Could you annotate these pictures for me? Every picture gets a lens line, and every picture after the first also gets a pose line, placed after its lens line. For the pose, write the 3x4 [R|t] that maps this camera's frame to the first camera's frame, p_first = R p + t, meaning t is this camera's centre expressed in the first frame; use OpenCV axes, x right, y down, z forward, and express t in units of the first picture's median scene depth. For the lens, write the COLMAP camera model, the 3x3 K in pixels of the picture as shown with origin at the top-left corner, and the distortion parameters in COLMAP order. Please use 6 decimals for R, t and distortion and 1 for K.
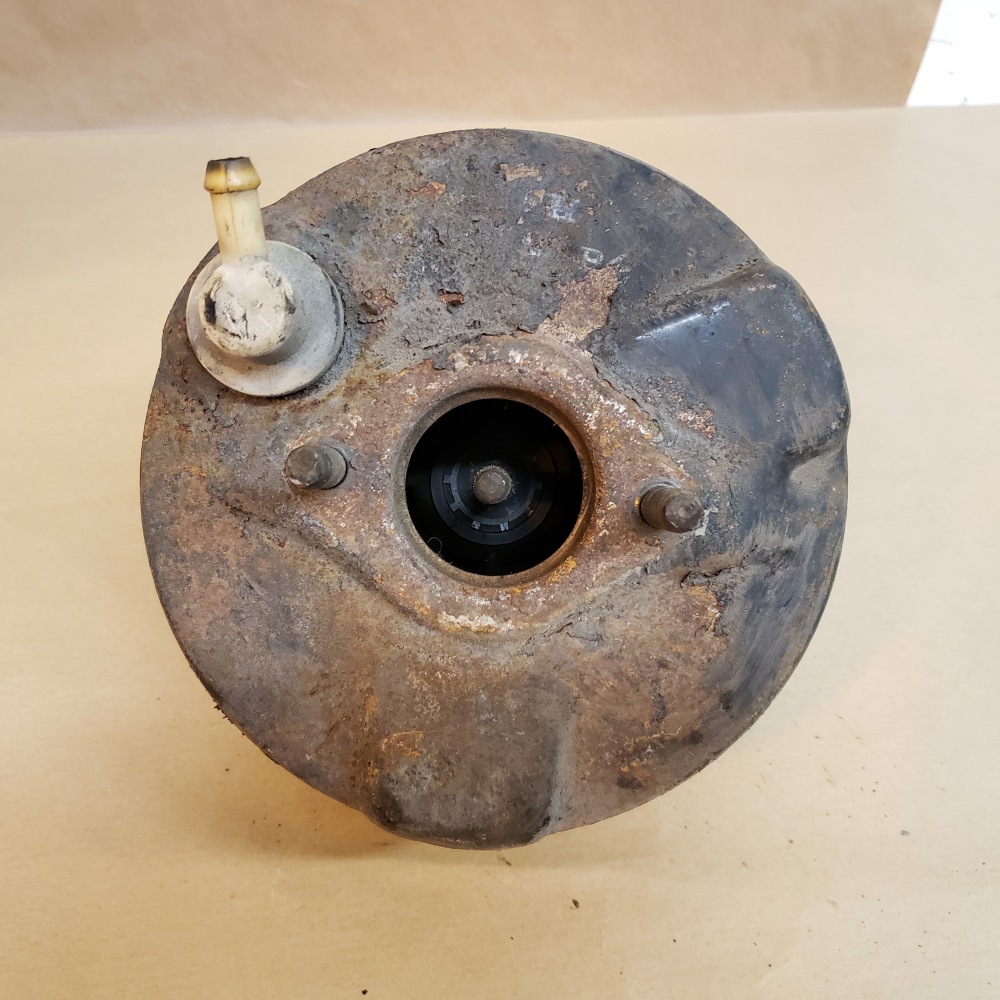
lens RADIAL K [[1048.9, 0, 499.7], [0, 1048.9, 498.8], [0, 0, 1]] dist [0.016497, 0.000000]
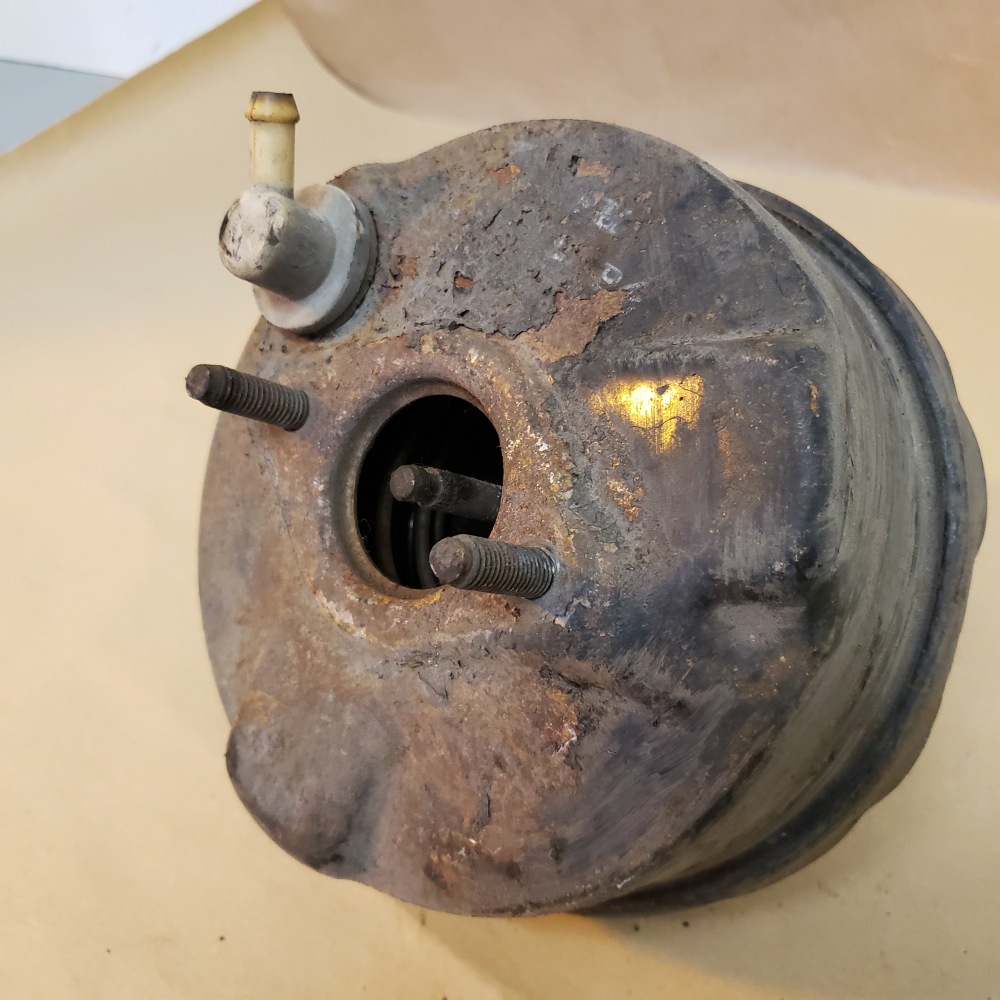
lens RADIAL K [[1048.9, 0, 472.1], [0, 1048.9, 476.6], [0, 0, 1]] dist [0.016497, 0.000000]
pose [[0.743915, 0.331608, -0.580195, 0.549035], [-0.375632, 0.925558, 0.047371, -0.080355], [0.552712, 0.182700, 0.813099, 0.286326]]
